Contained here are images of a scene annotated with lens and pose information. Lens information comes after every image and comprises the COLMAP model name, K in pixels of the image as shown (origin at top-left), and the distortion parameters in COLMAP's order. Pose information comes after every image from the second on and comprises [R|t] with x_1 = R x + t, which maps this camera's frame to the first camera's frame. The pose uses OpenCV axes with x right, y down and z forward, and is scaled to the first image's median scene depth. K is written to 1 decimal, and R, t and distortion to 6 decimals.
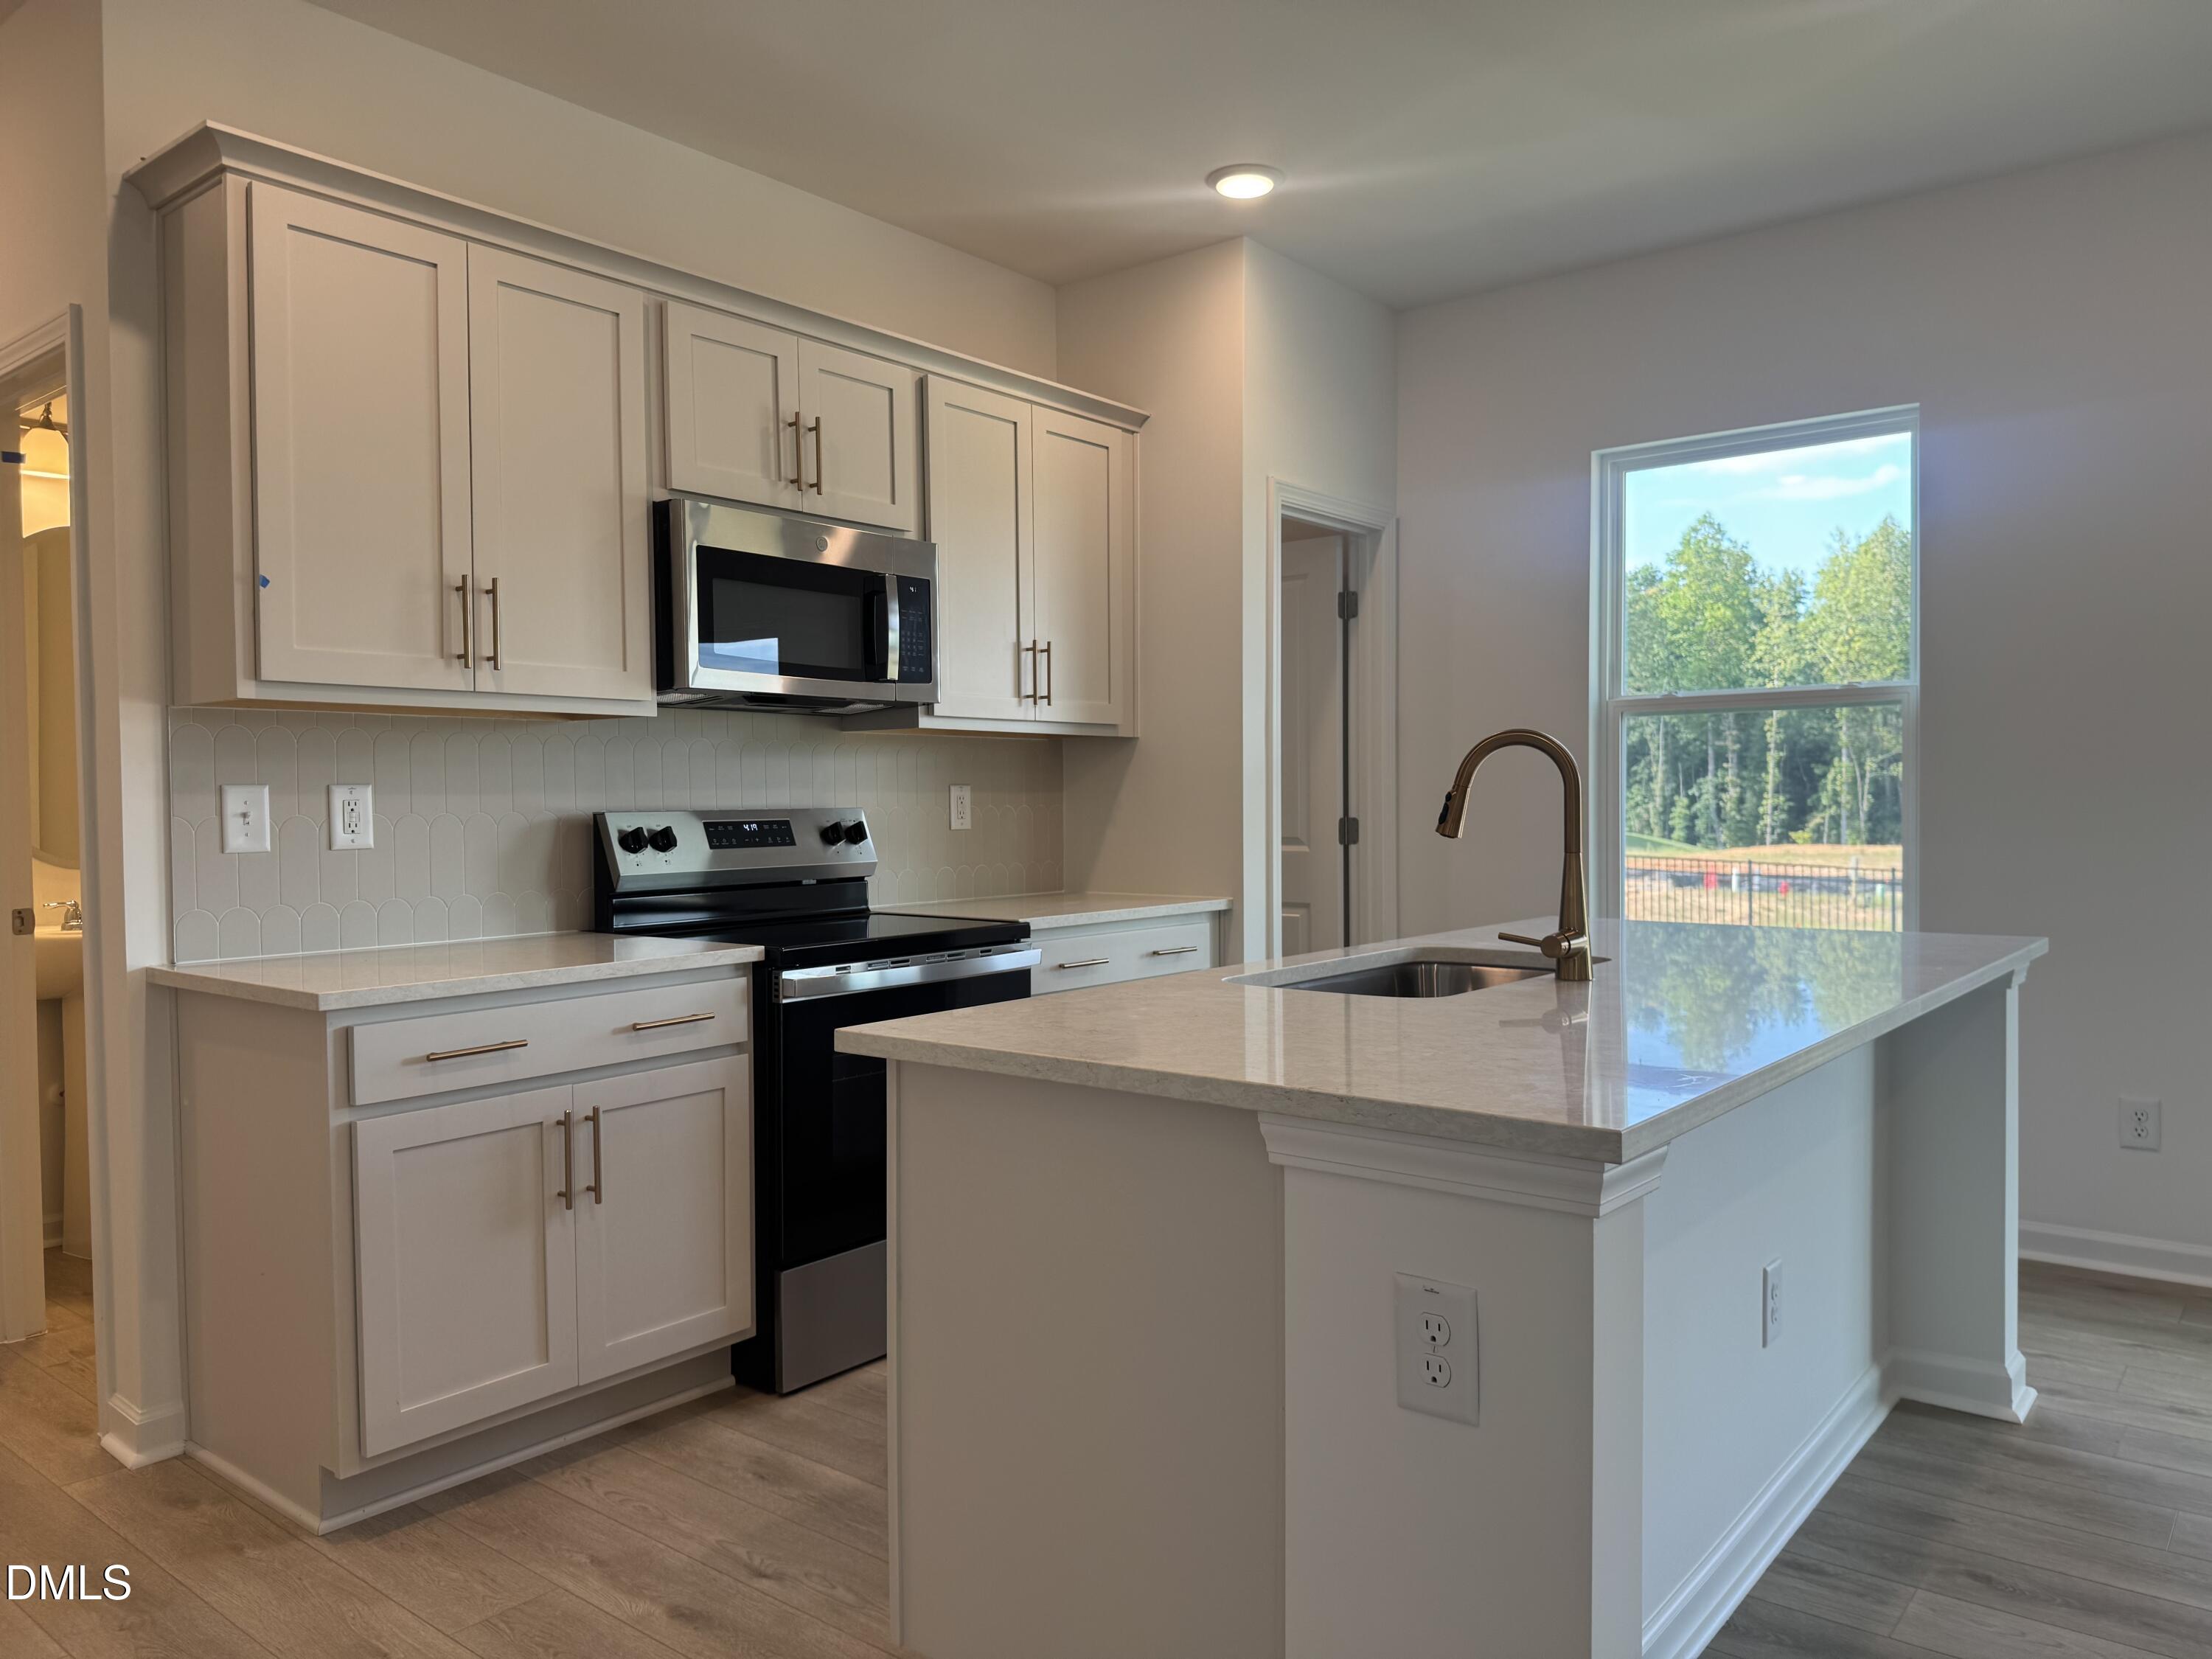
lens RADIAL K [[1515.3, 0, 1115.8], [0, 1515.3, 839.8], [0, 0, 1]] dist [0.063485, -0.063401]
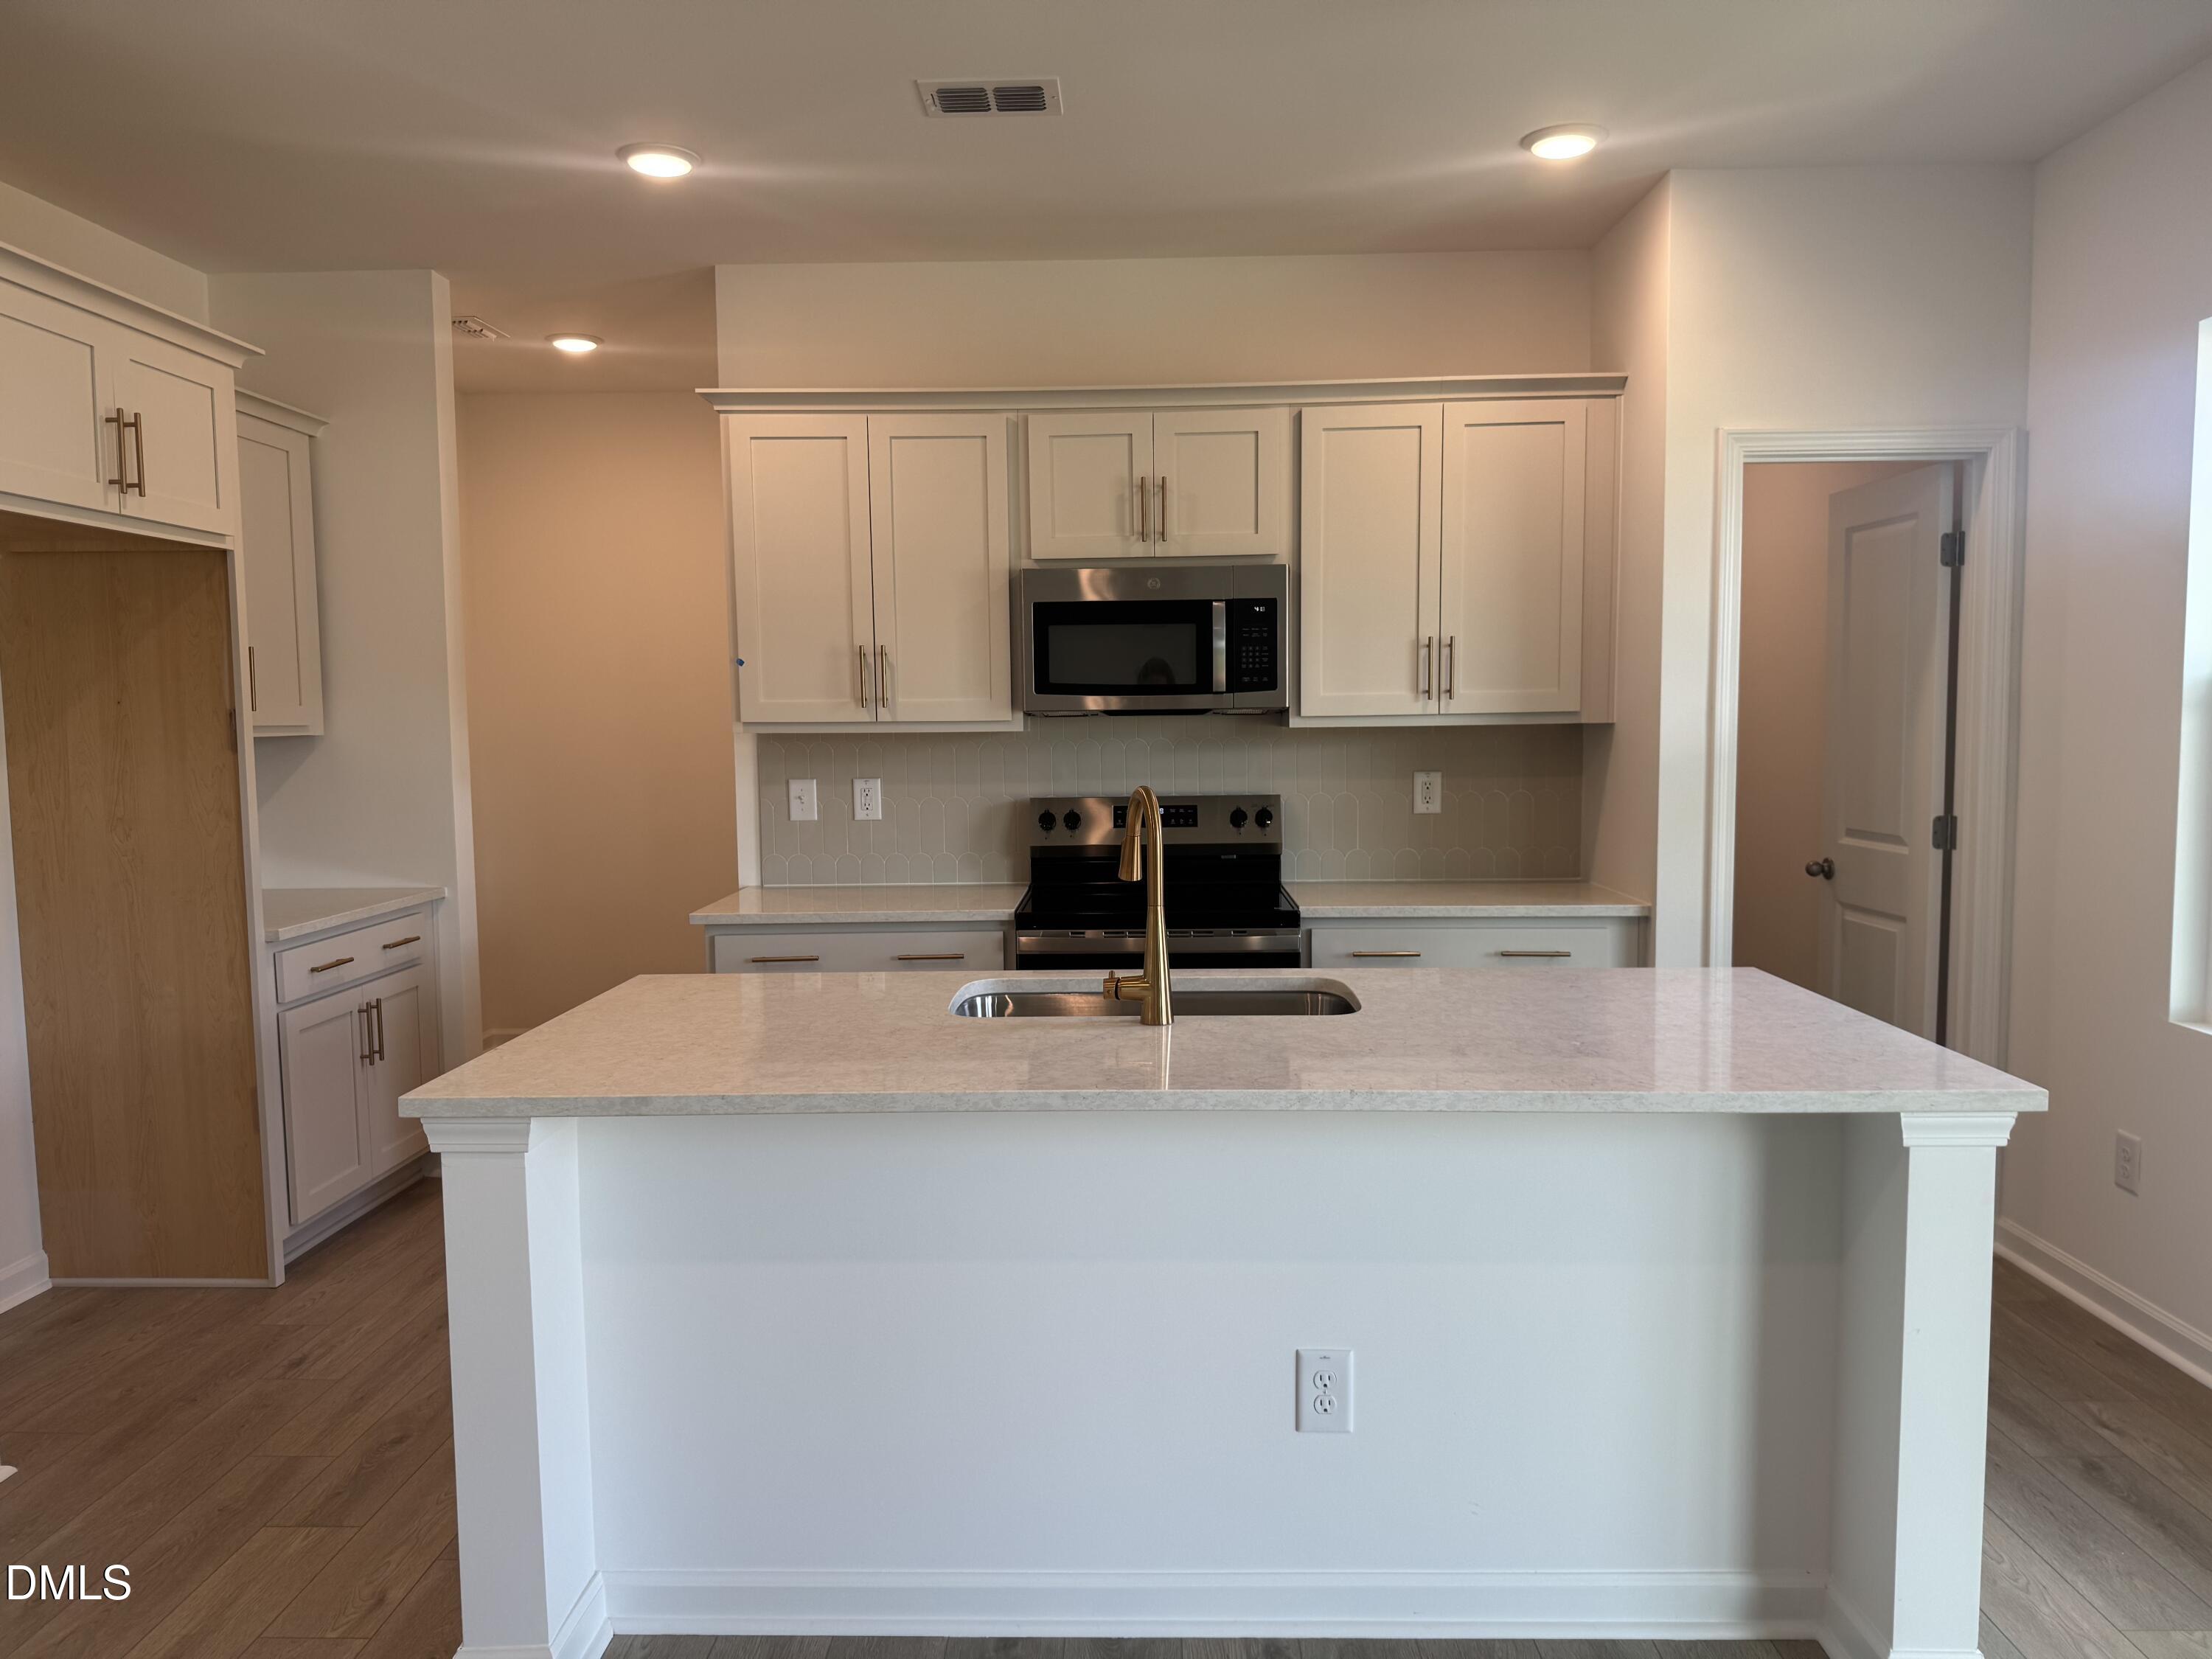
lens RADIAL K [[1515.3, 0, 1115.8], [0, 1515.3, 839.8], [0, 0, 1]] dist [0.063485, -0.063401]
pose [[0.615686, 0.066537, -0.785177, 0.743382], [-0.016119, 0.997284, 0.071872, -0.076070], [0.787826, -0.031594, 0.615086, 0.219989]]
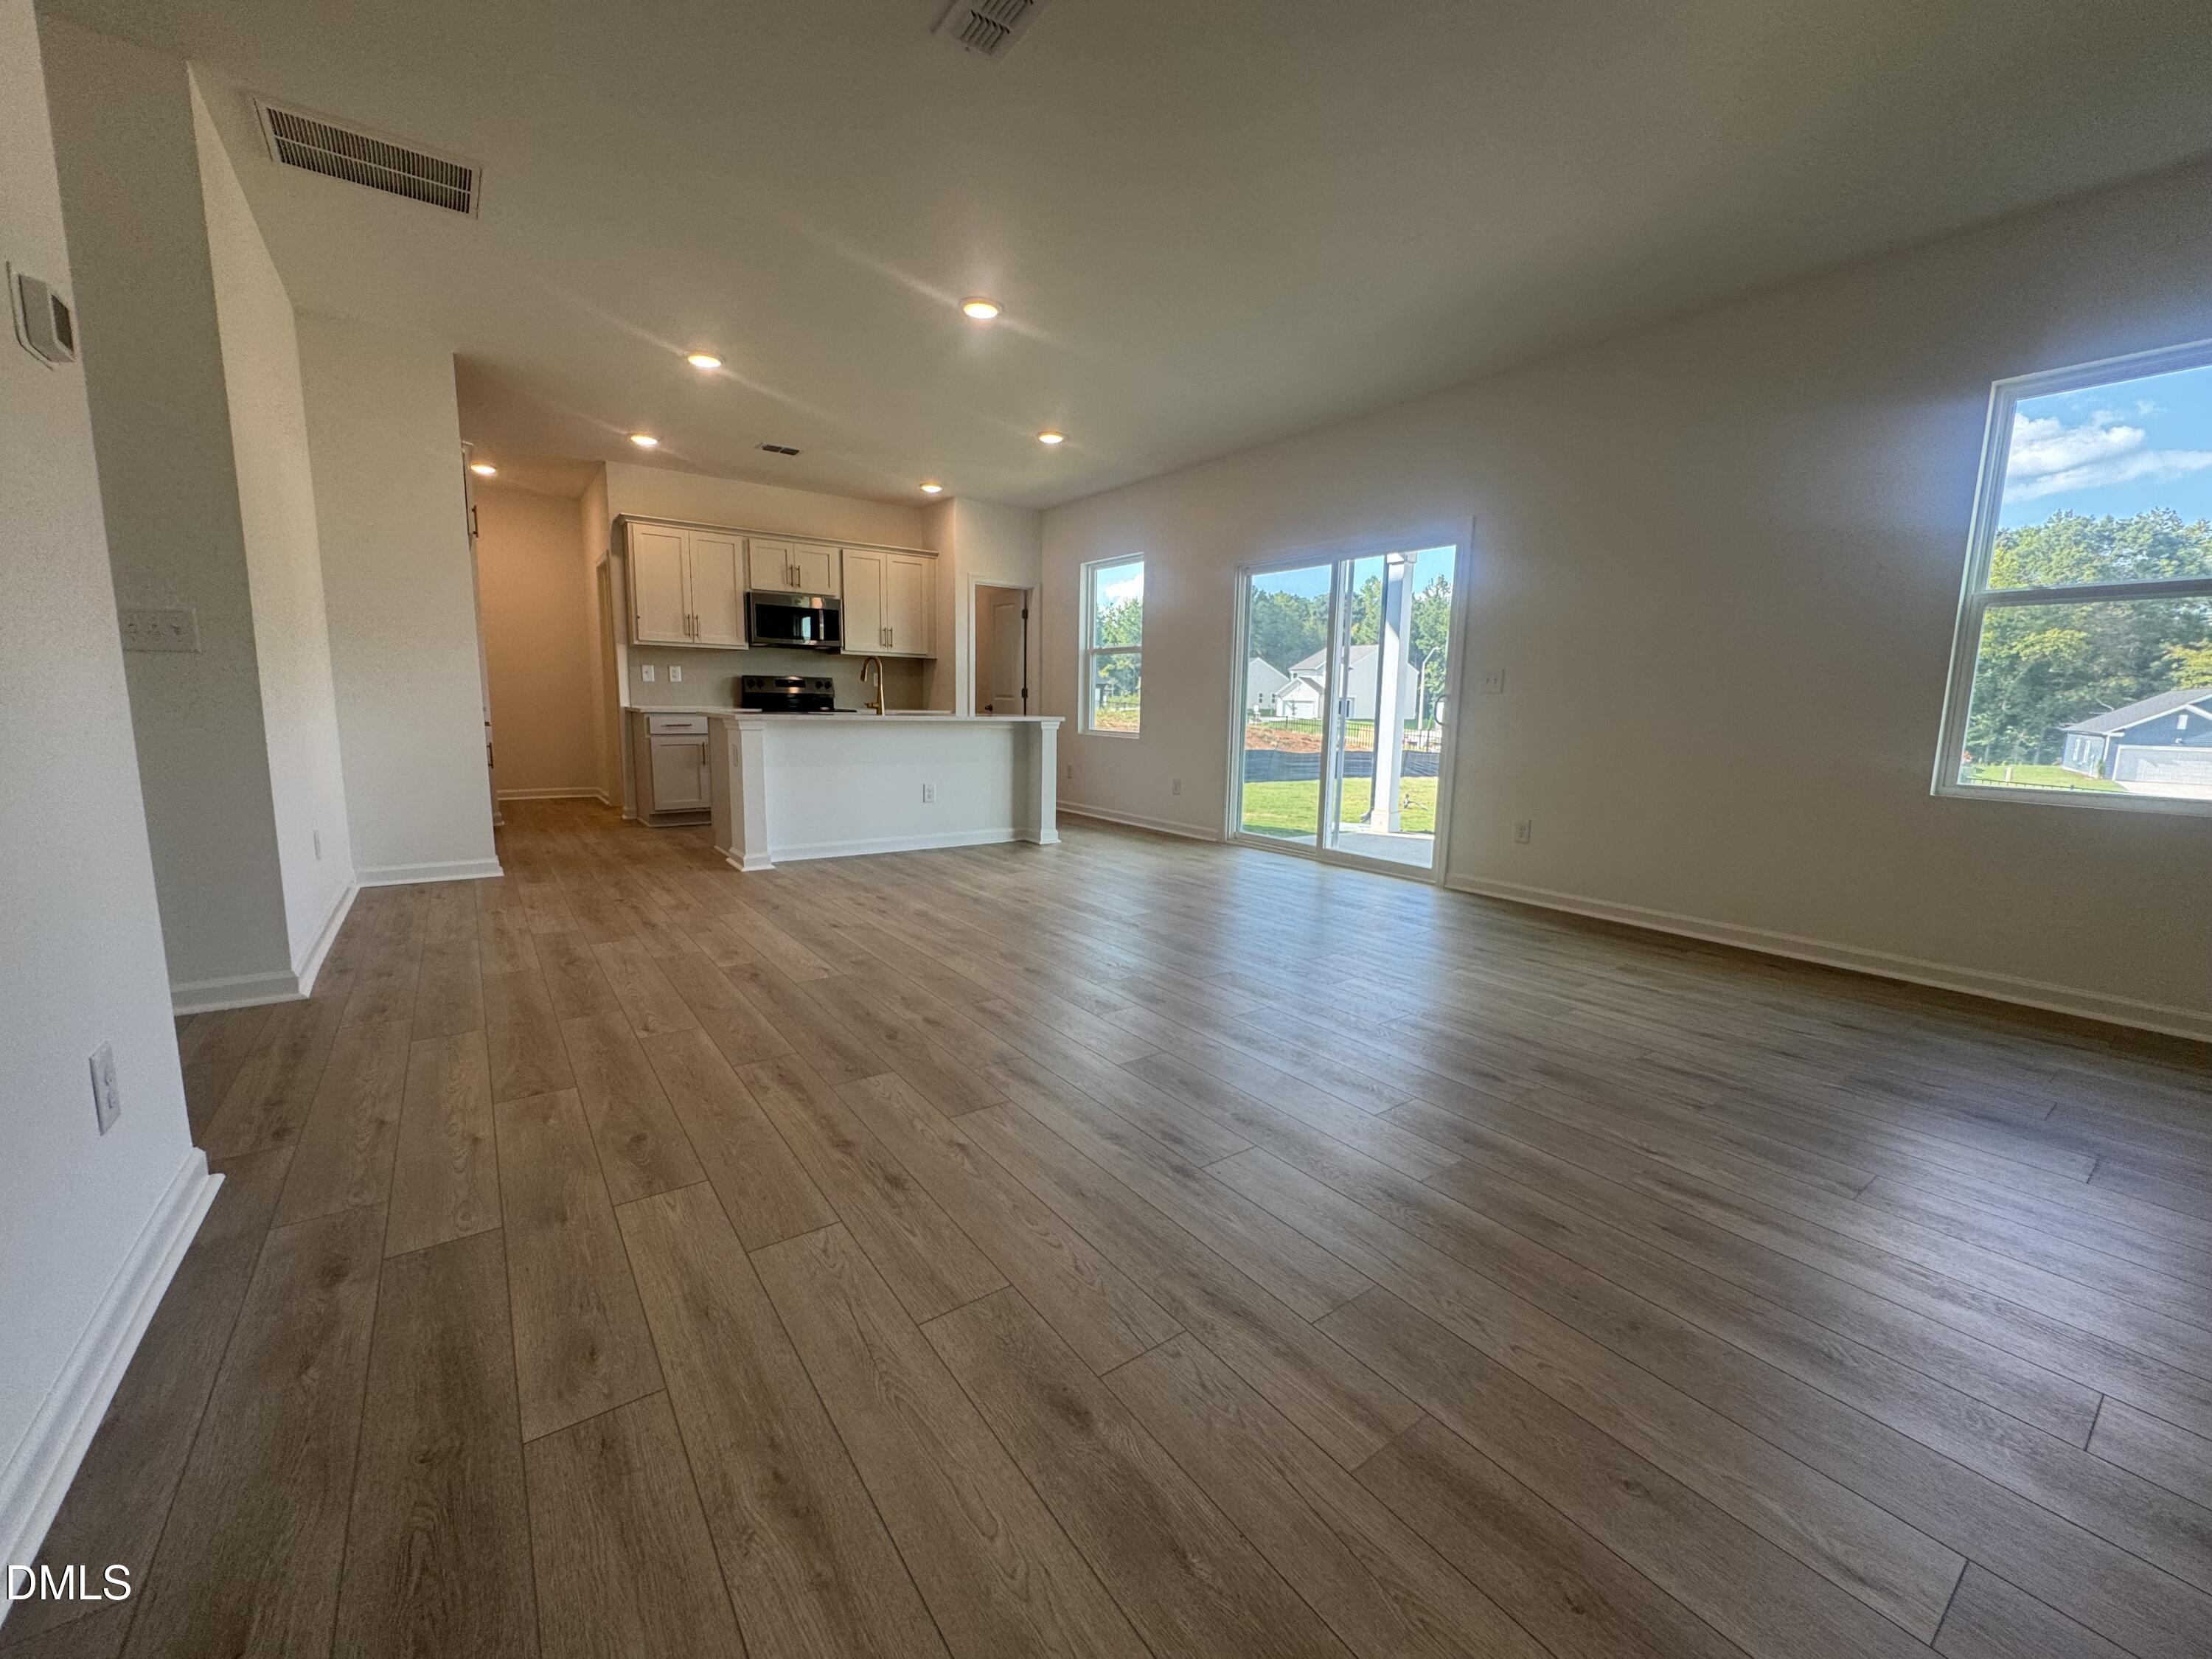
lens RADIAL K [[896.3, 0, 1121.4], [0, 896.3, 827.1], [0, 0, 1]] dist [0.000741, -0.000064]
pose [[0.971945, 0.060397, -0.227324, 1.054412], [-0.034658, 0.992695, 0.115565, 0.062687], [0.232643, -0.104444, 0.966938, -0.923221]]
